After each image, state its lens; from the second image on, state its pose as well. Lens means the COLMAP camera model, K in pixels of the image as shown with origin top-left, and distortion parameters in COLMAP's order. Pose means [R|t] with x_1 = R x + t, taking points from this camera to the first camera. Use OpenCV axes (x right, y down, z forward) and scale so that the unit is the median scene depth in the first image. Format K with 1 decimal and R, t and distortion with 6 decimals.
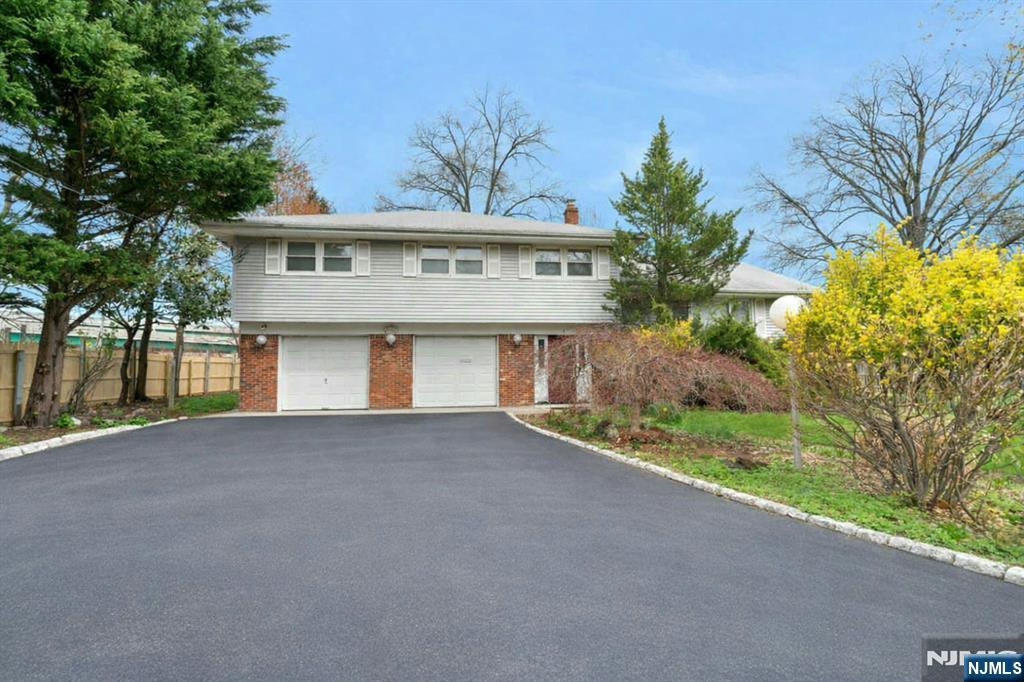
lens RADIAL K [[479.9, 0, 511.4], [0, 479.9, 324.4], [0, 0, 1]] dist [-0.001922, -0.000511]
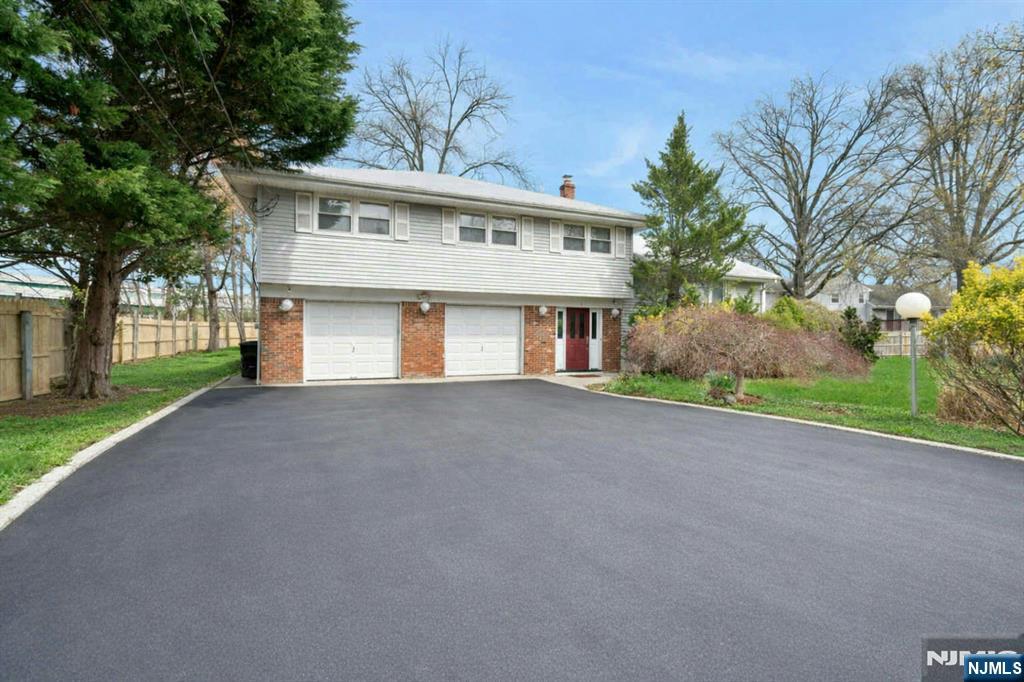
lens RADIAL K [[482.7, 0, 508.0], [0, 482.7, 326.1], [0, 0, 1]] dist [-0.001196, 0.000598]
pose [[0.965722, 0.020203, 0.258793, -0.336472], [-0.040153, 0.996593, 0.072039, -0.008053], [-0.256456, -0.079961, 0.963243, 0.008553]]
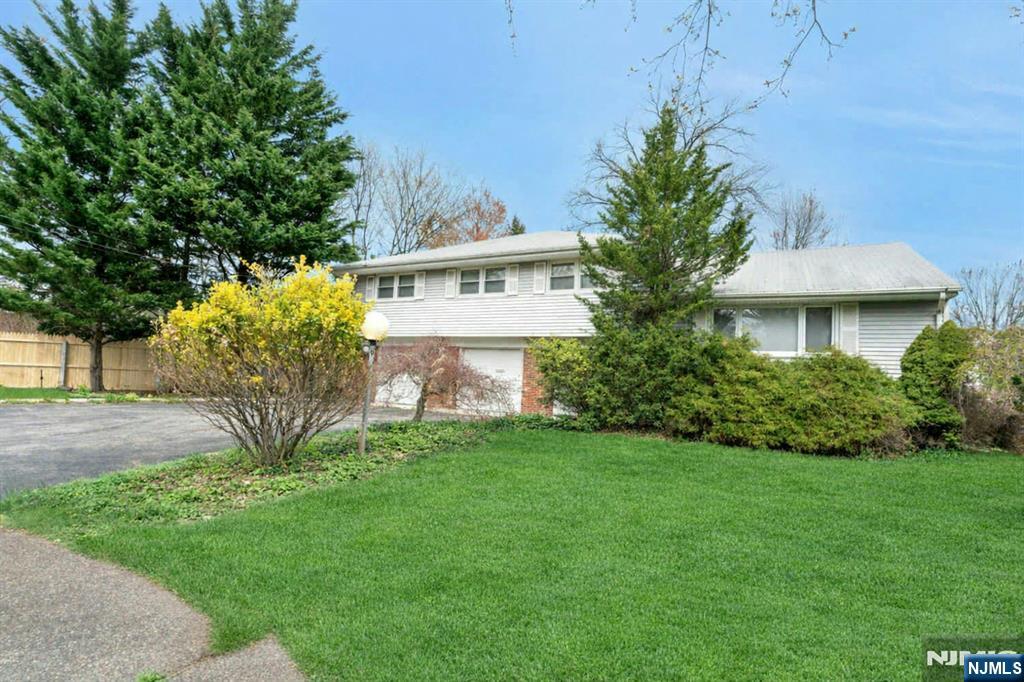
lens RADIAL K [[485.7, 0, 507.3], [0, 485.7, 351.8], [0, 0, 1]] dist [-0.001778, 0.000179]
pose [[0.803034, 0.015682, -0.595726, 0.608886], [0.001849, 0.999583, 0.028806, -0.000664], [0.595930, -0.024234, 0.802671, 0.109617]]
